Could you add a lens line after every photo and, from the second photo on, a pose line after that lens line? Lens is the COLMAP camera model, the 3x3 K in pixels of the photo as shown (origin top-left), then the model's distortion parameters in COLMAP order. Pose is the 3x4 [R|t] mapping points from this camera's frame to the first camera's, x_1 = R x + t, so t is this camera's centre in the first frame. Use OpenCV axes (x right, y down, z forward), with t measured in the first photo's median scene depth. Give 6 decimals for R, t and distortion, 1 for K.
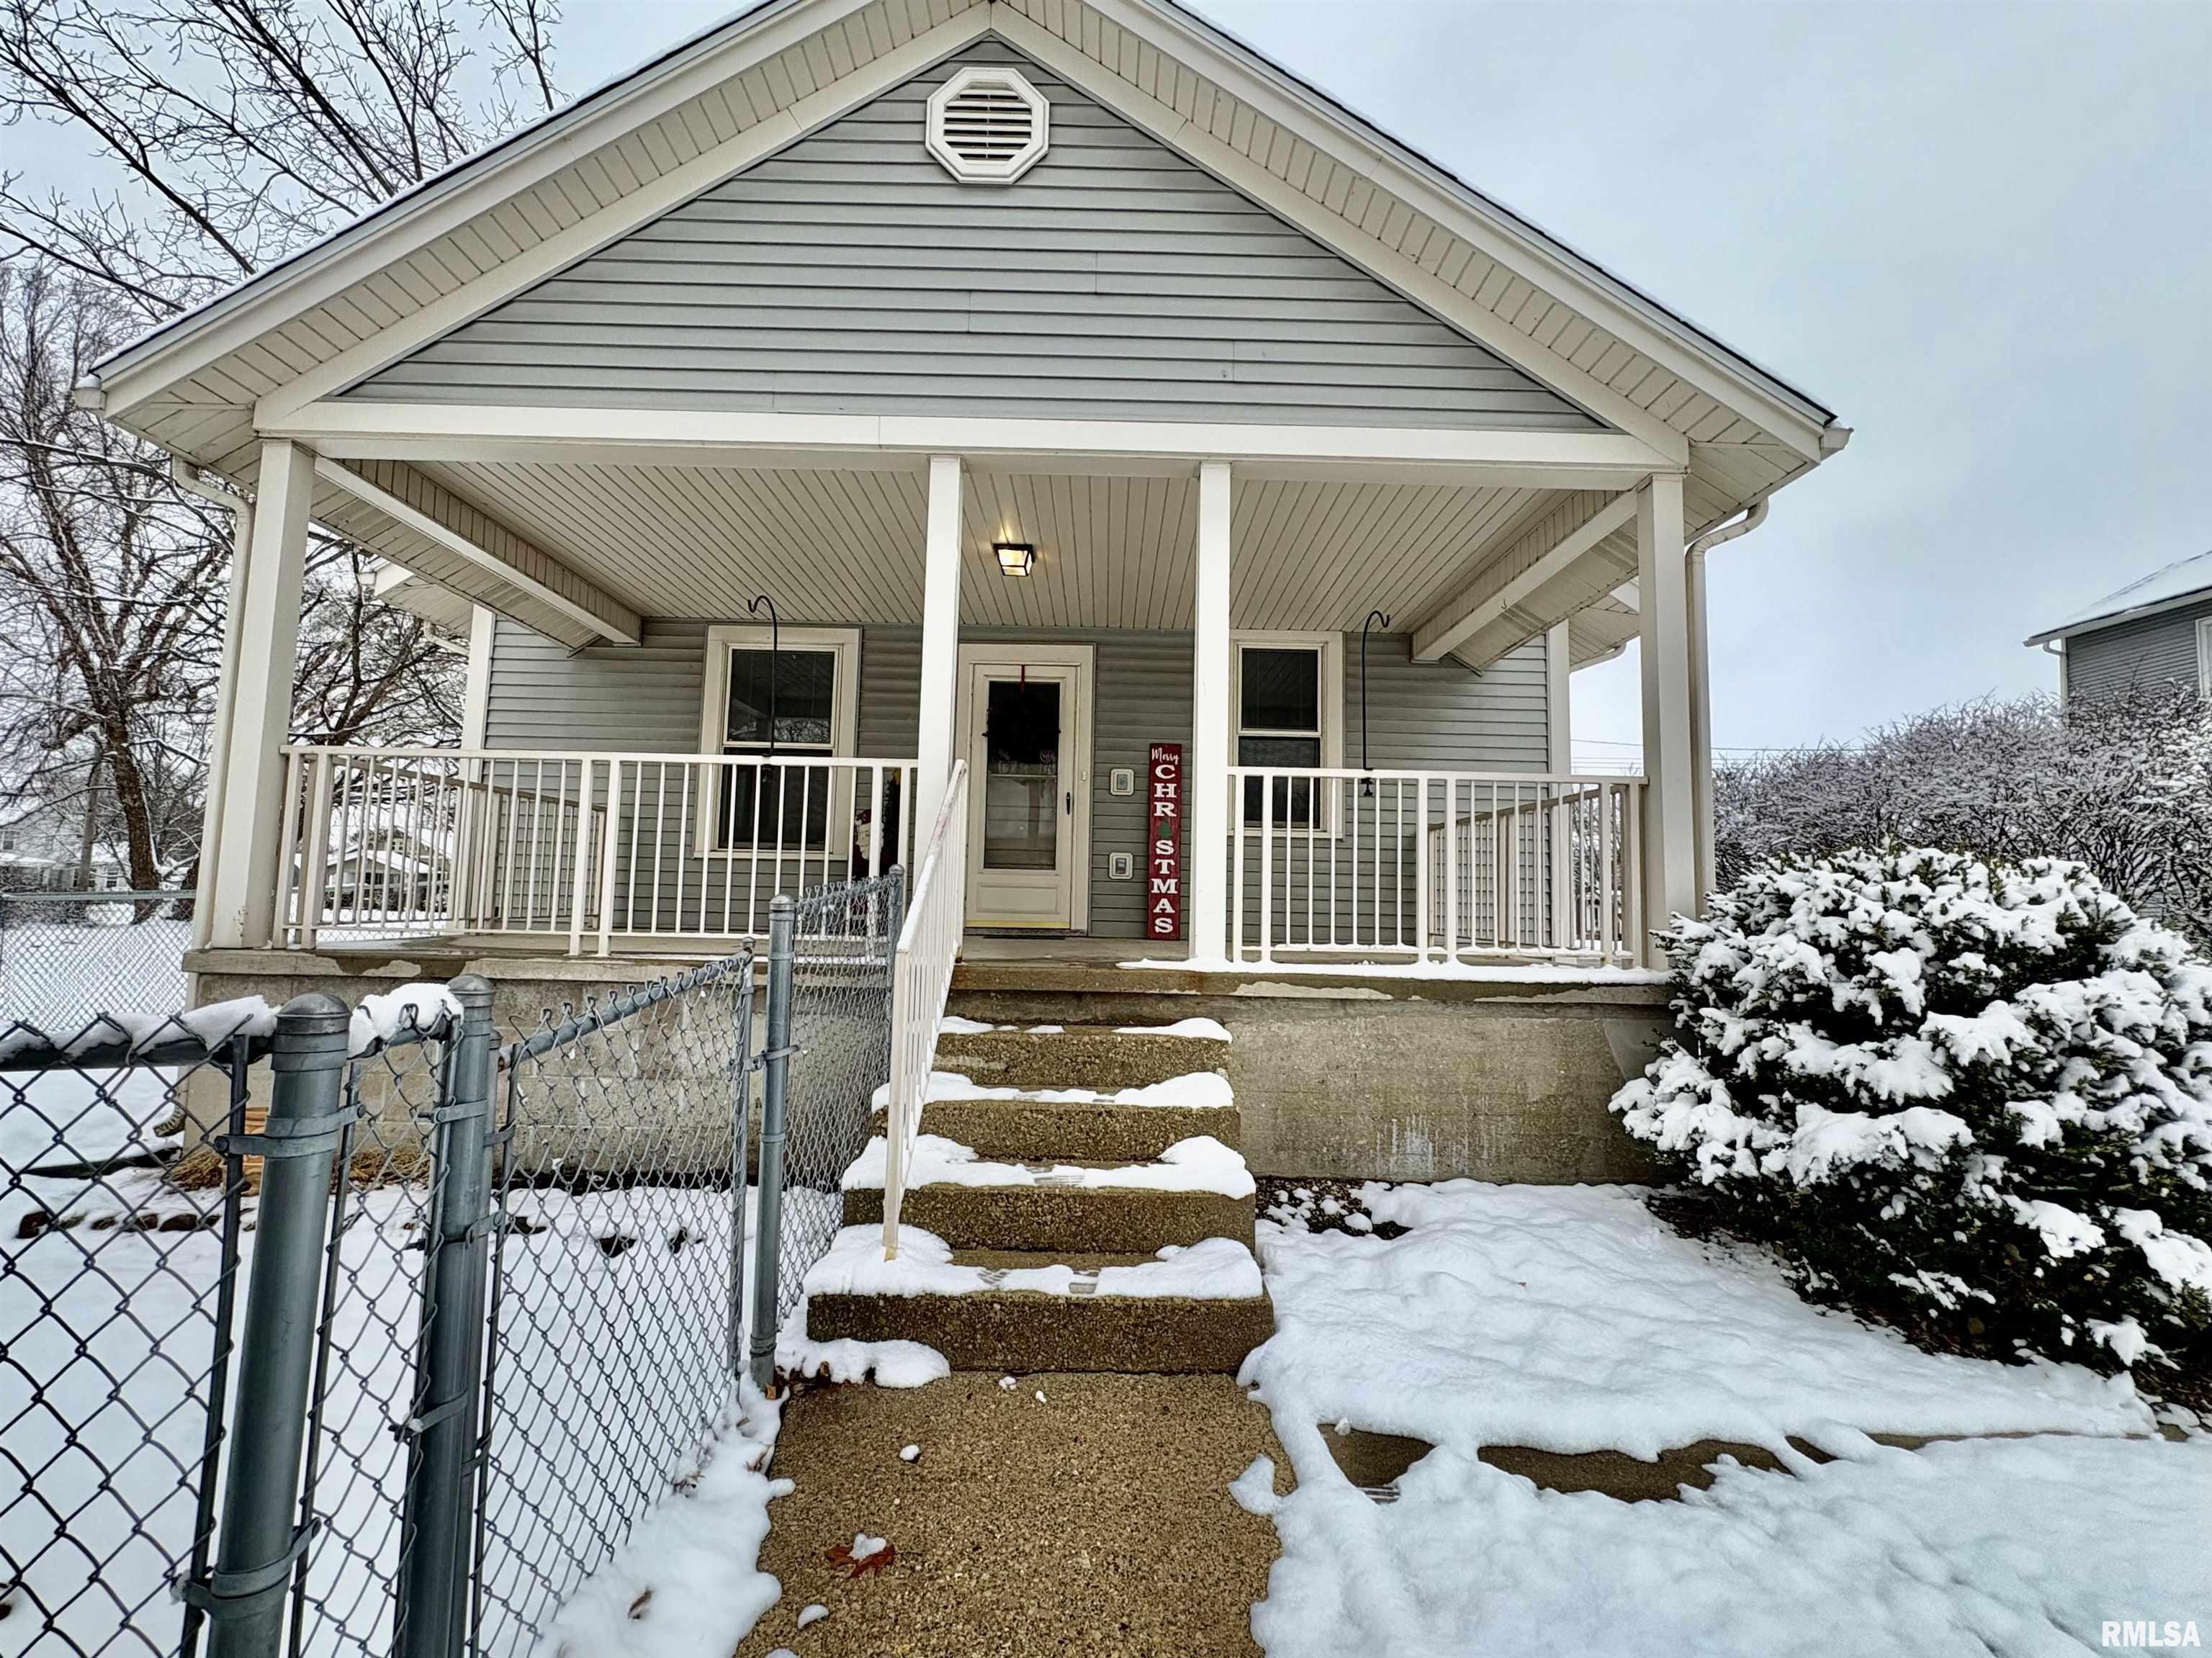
lens RADIAL K [[940.2, 0, 1103.1], [0, 940.2, 828.8], [0, 0, 1]] dist [0.001793, -0.000111]
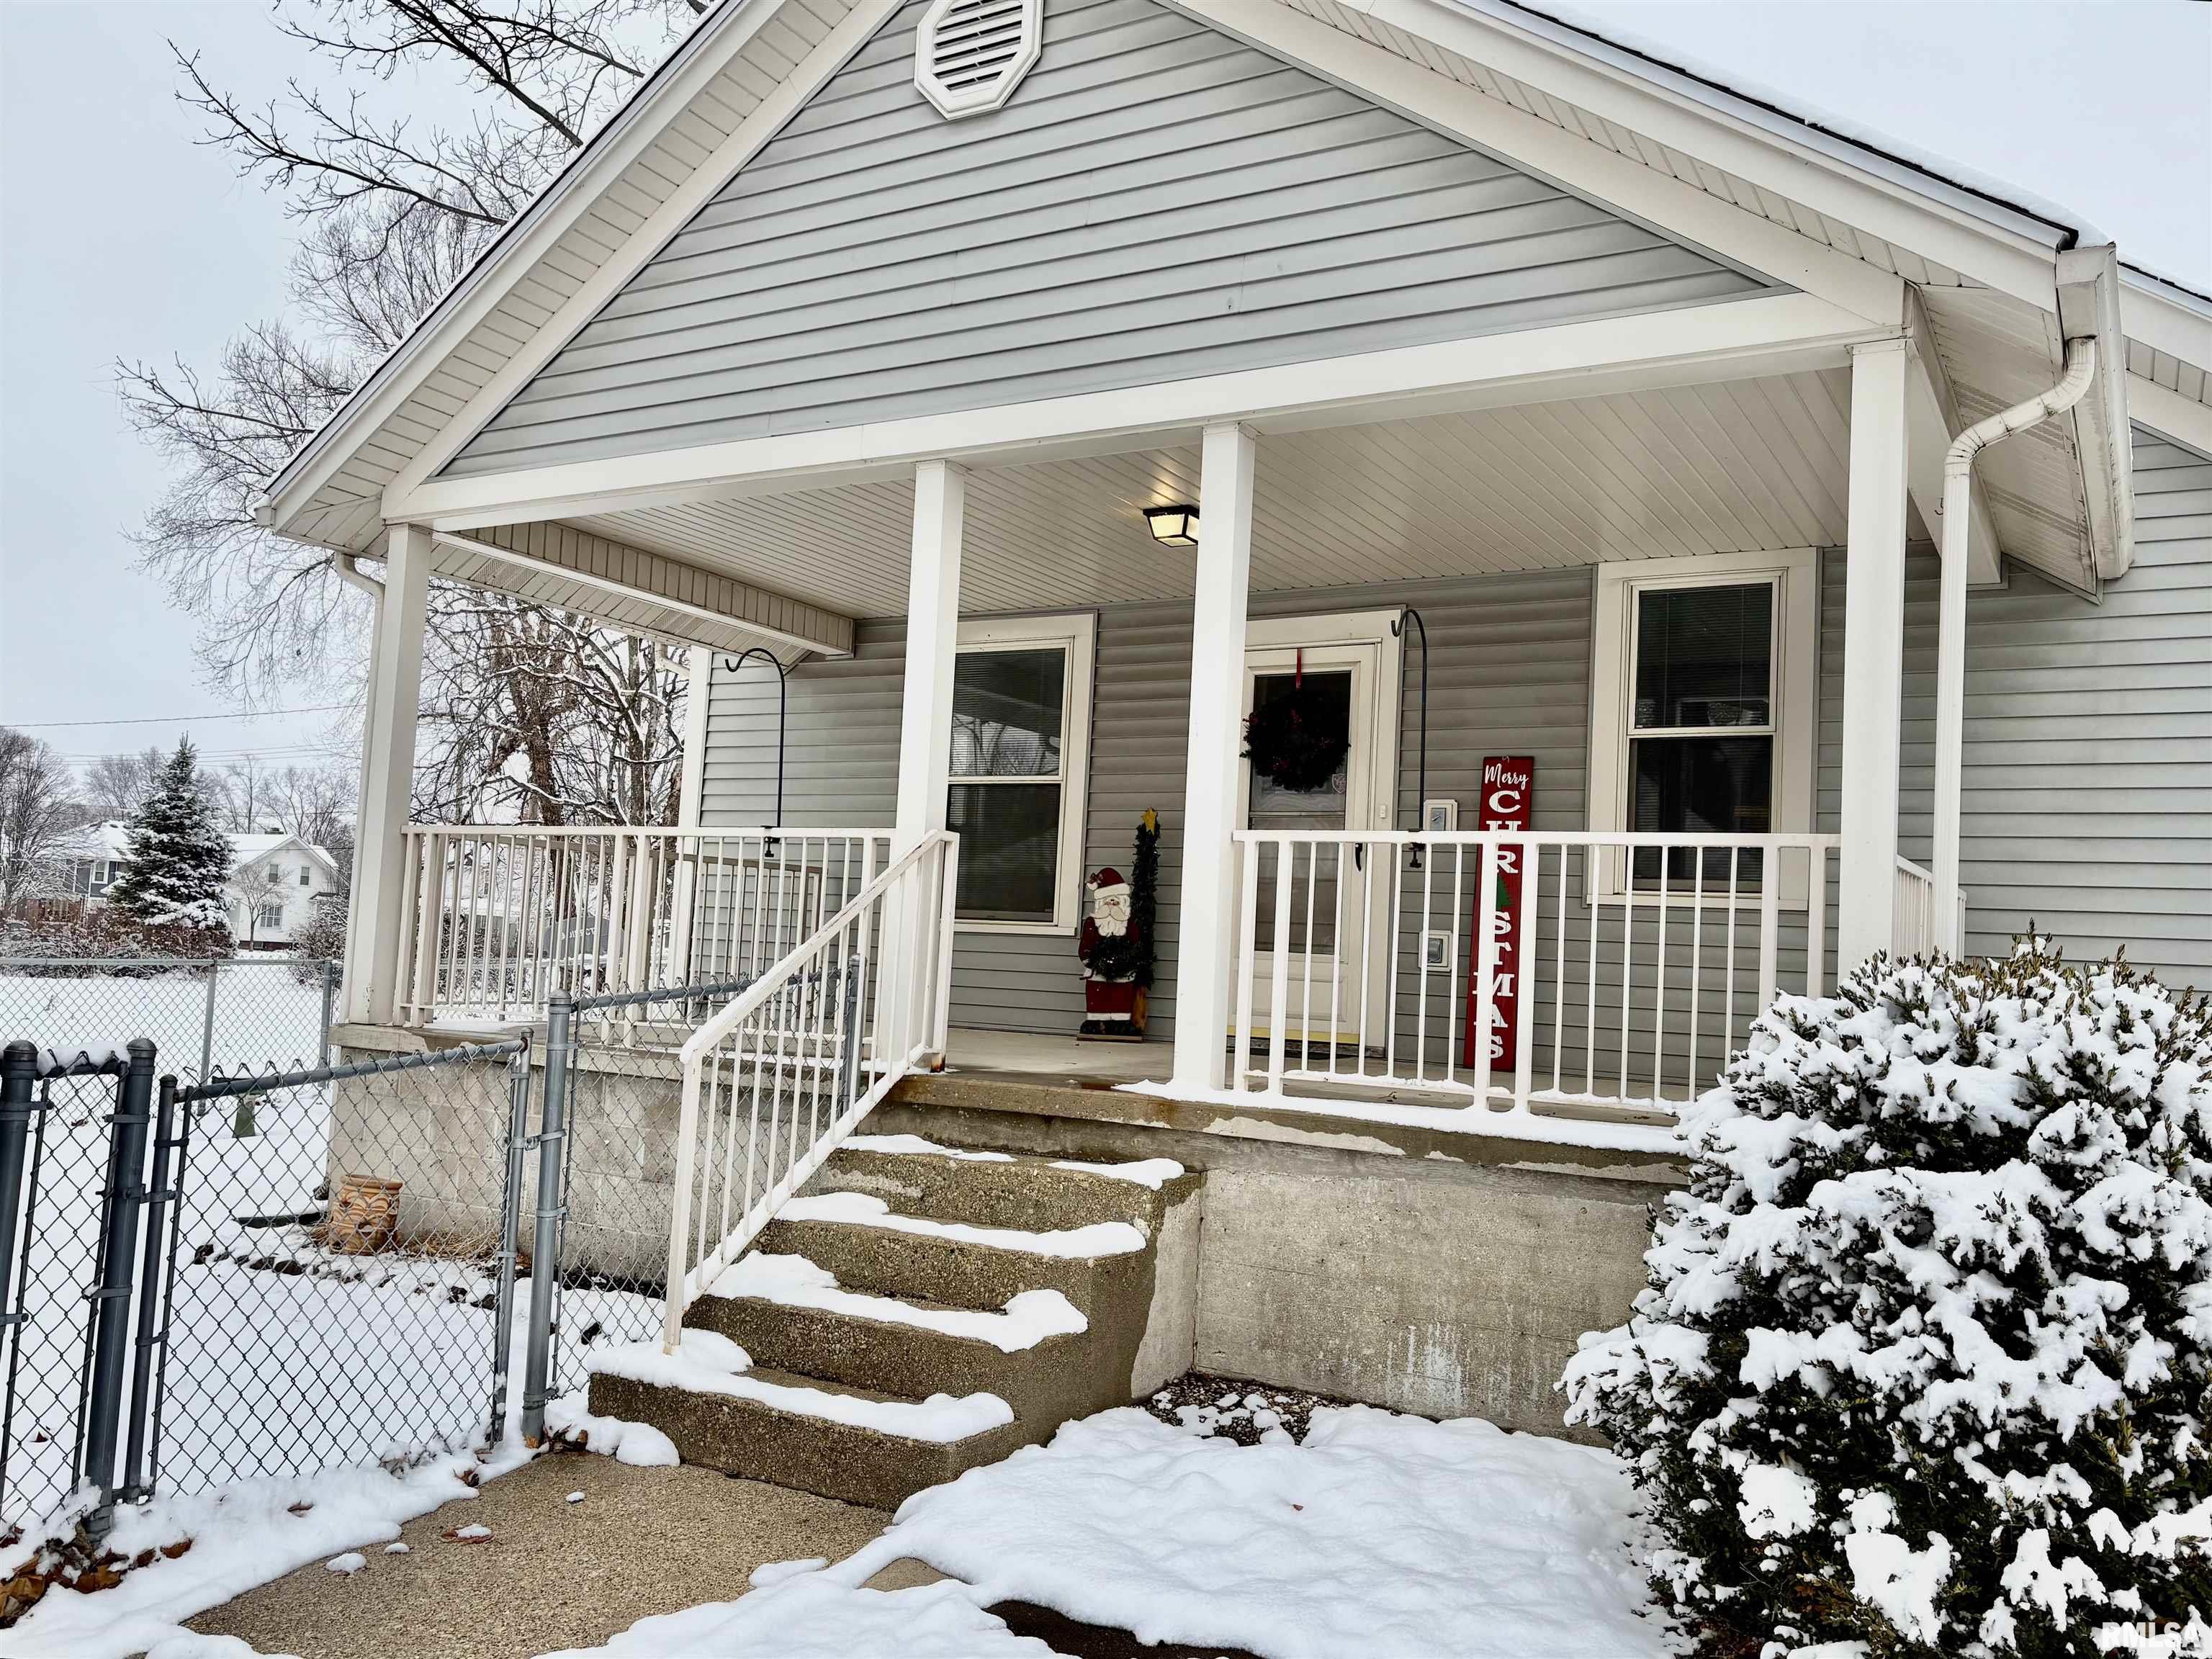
lens RADIAL K [[1773.4, 0, 1107.0], [0, 1773.4, 840.9], [0, 0, 1]] dist [0.083770, -0.105182]
pose [[0.857302, -0.014002, -0.514623, 0.805273], [0.010840, 0.999899, -0.009147, -0.047818], [0.514700, 0.002263, 0.857368, -0.278648]]
